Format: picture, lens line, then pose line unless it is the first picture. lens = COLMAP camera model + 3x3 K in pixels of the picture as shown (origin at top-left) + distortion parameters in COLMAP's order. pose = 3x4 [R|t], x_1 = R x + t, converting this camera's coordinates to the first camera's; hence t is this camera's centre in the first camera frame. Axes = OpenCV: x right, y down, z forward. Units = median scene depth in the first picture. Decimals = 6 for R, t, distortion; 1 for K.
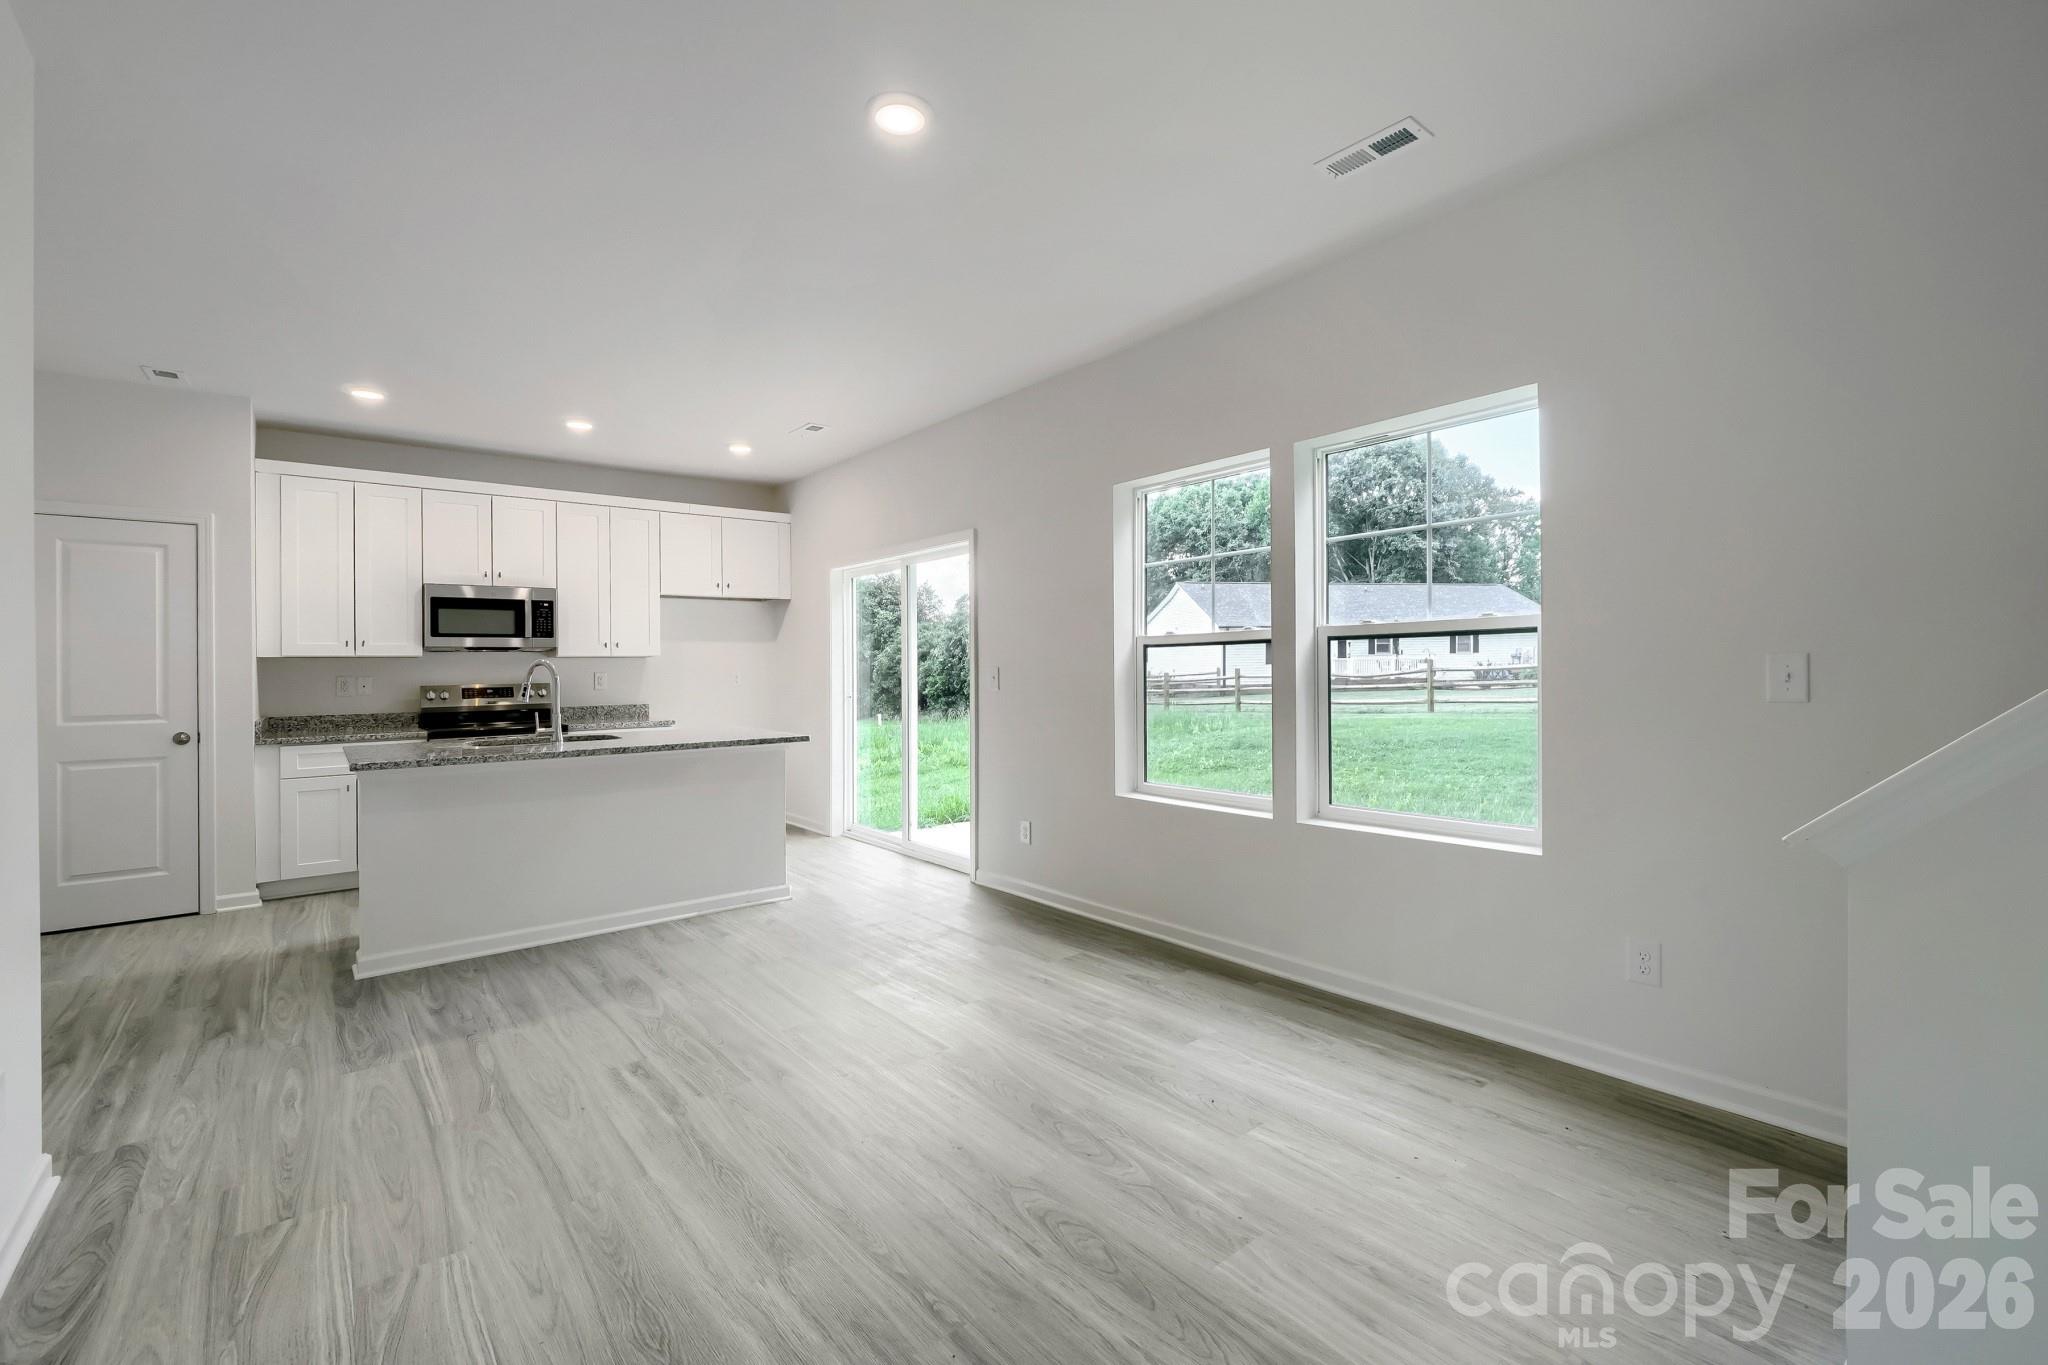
lens RADIAL K [[876.9, 0, 1024.0], [0, 876.9, 682.5], [0, 0, 1]] dist [-0.003686, -0.000338]
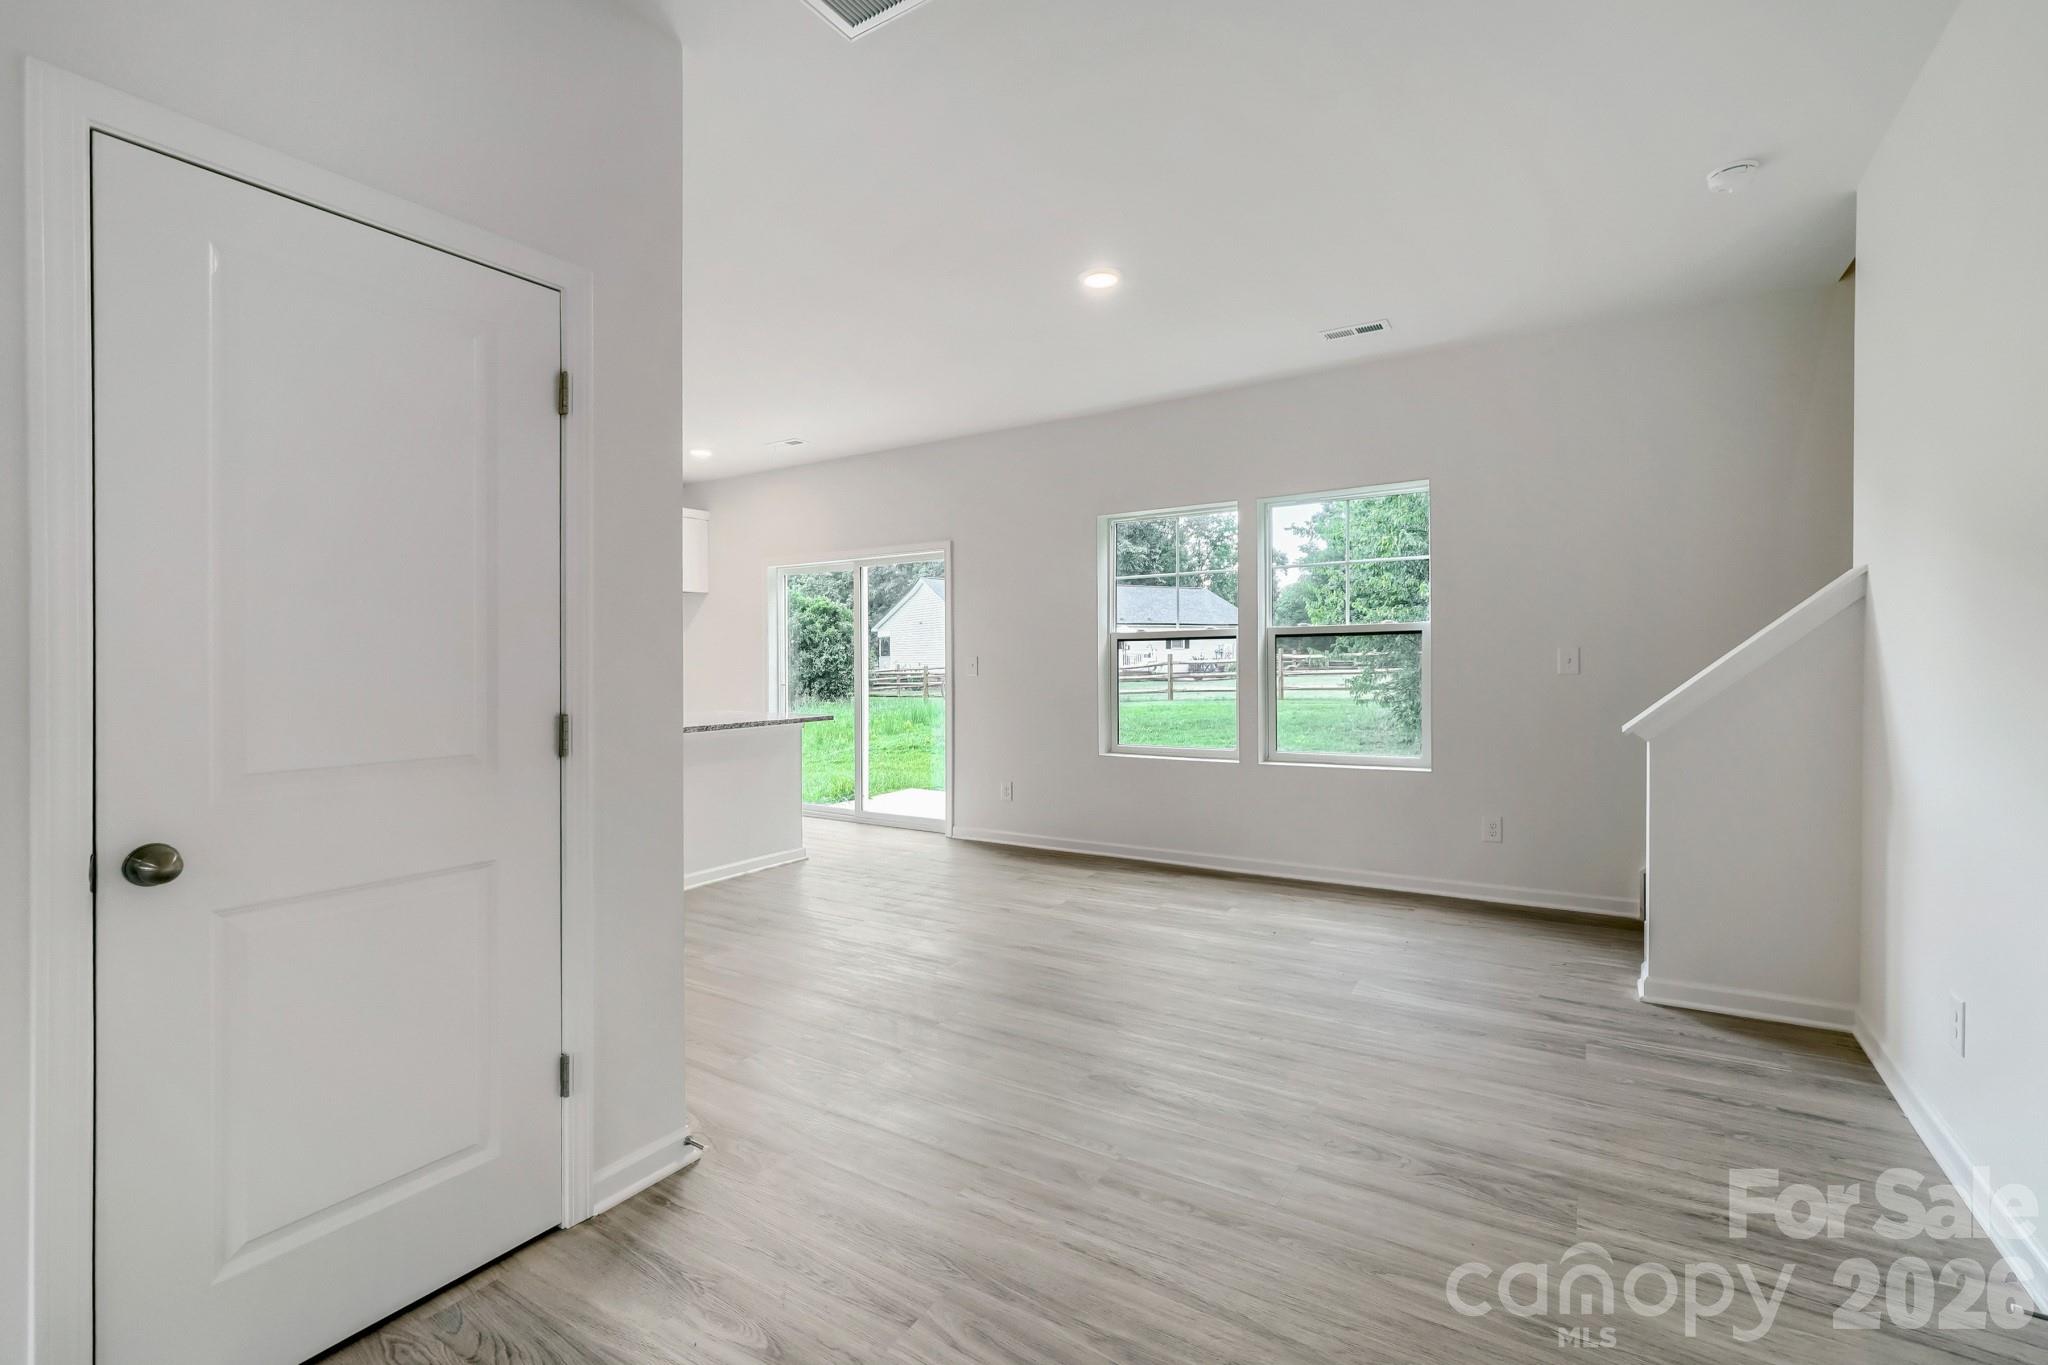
lens RADIAL K [[918.4, 0, 982.8], [0, 918.4, 684.6], [0, 0, 1]] dist [0.000376, 0.000046]
pose [[0.953079, -0.004961, 0.302682, -0.365538], [0.002680, 0.999965, 0.007950, 0.009761], [-0.302711, -0.006766, 0.953058, -0.189172]]
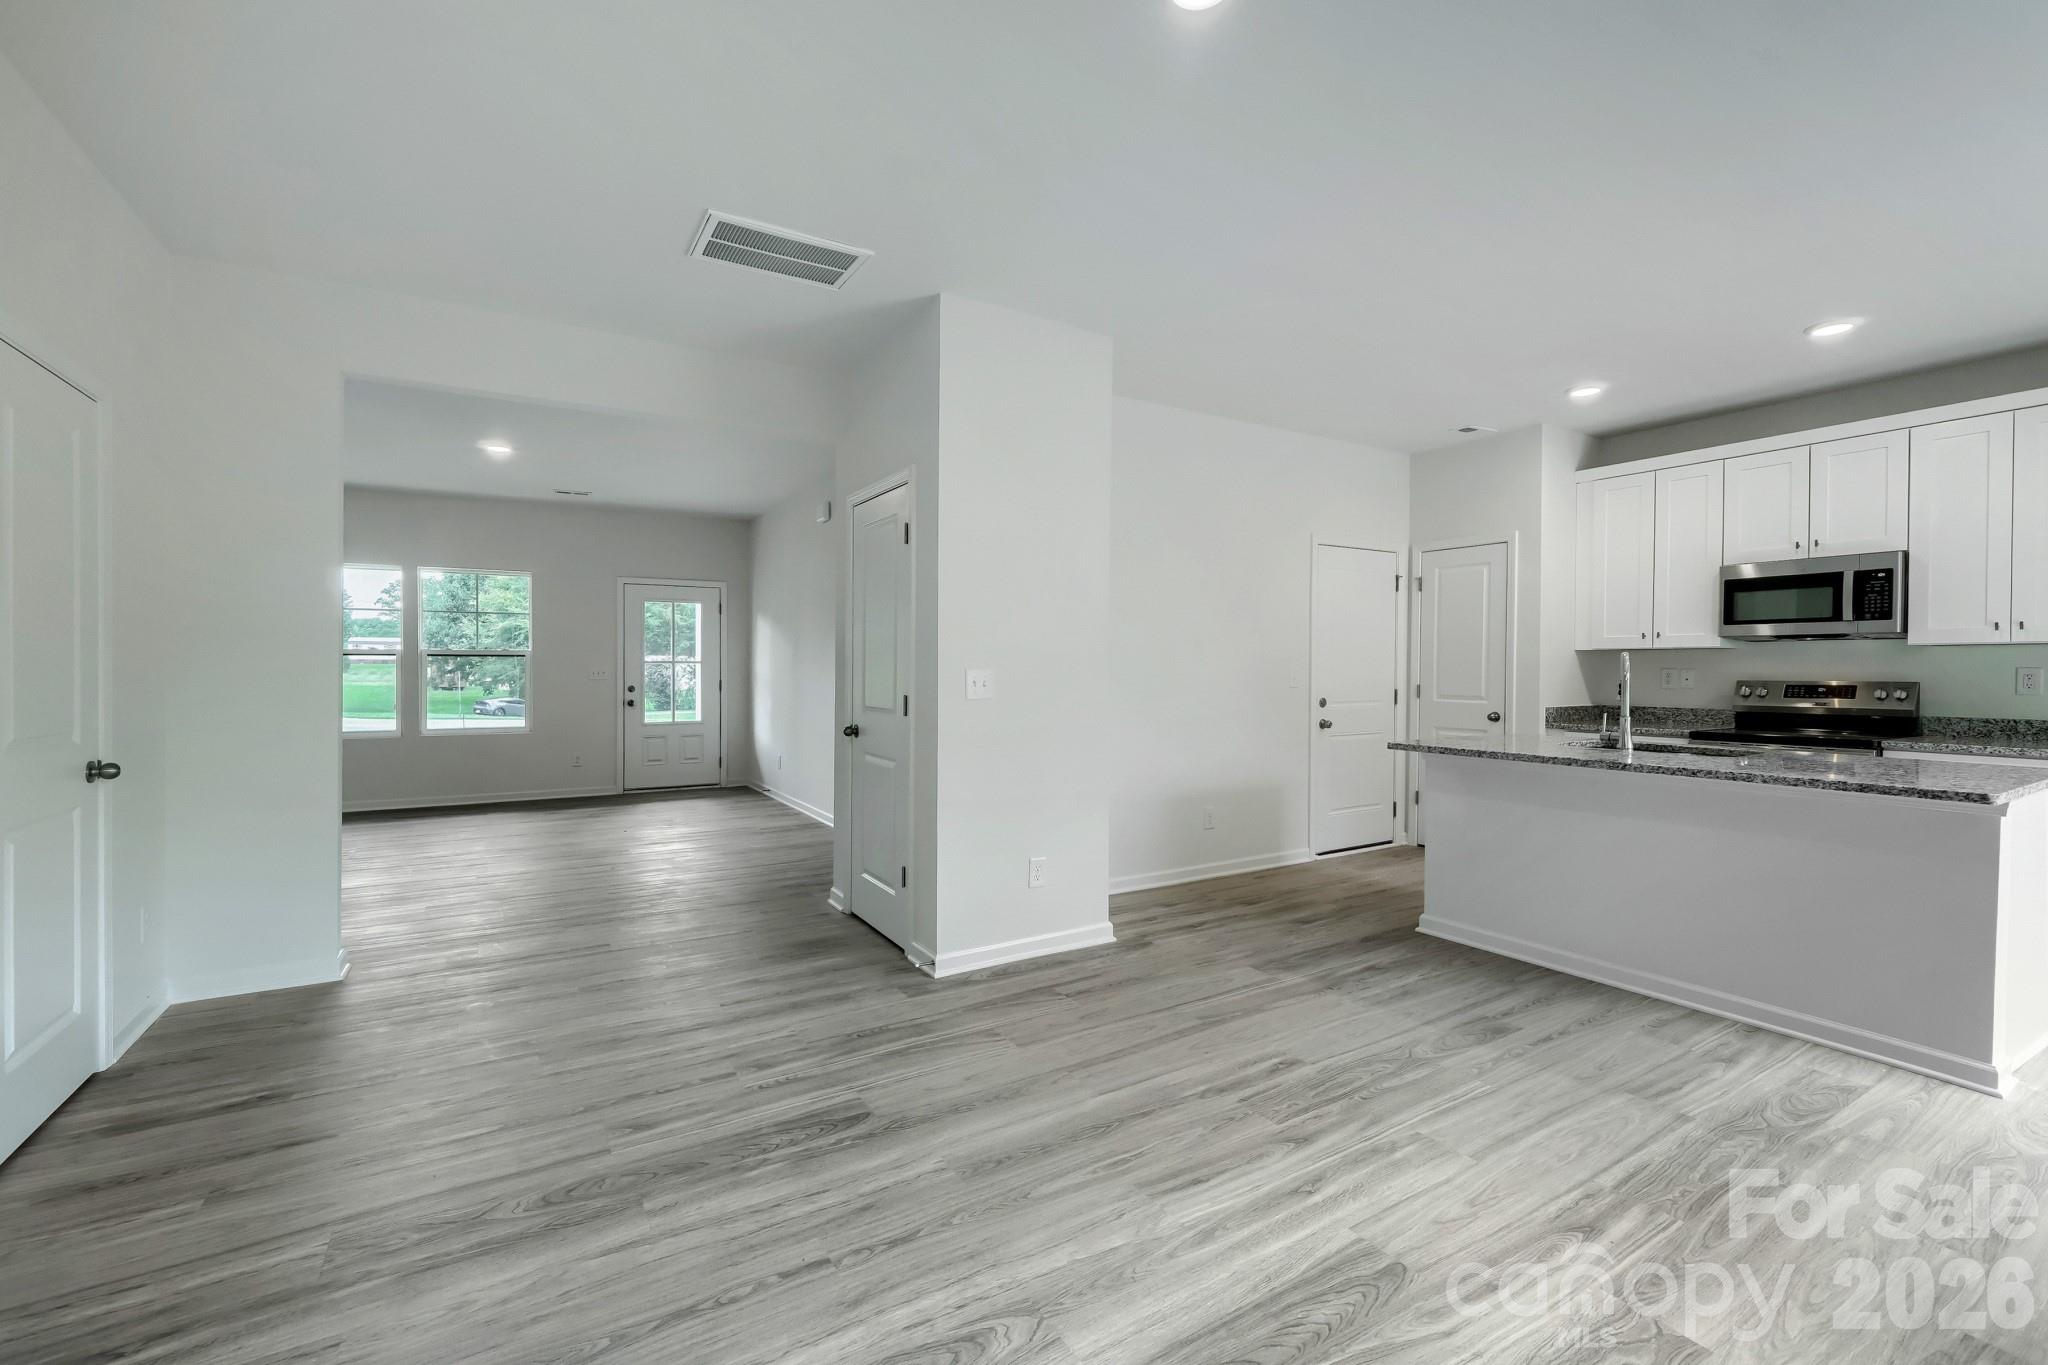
lens RADIAL K [[888.8, 0, 1026.8], [0, 888.8, 666.8], [0, 0, 1]] dist [-0.000122, 0.000465]
pose [[-0.129620, 0.011688, -0.991495, 0.314012], [-0.017057, 0.999756, 0.014015, -0.011215], [0.991417, 0.018729, -0.129389, 0.433101]]
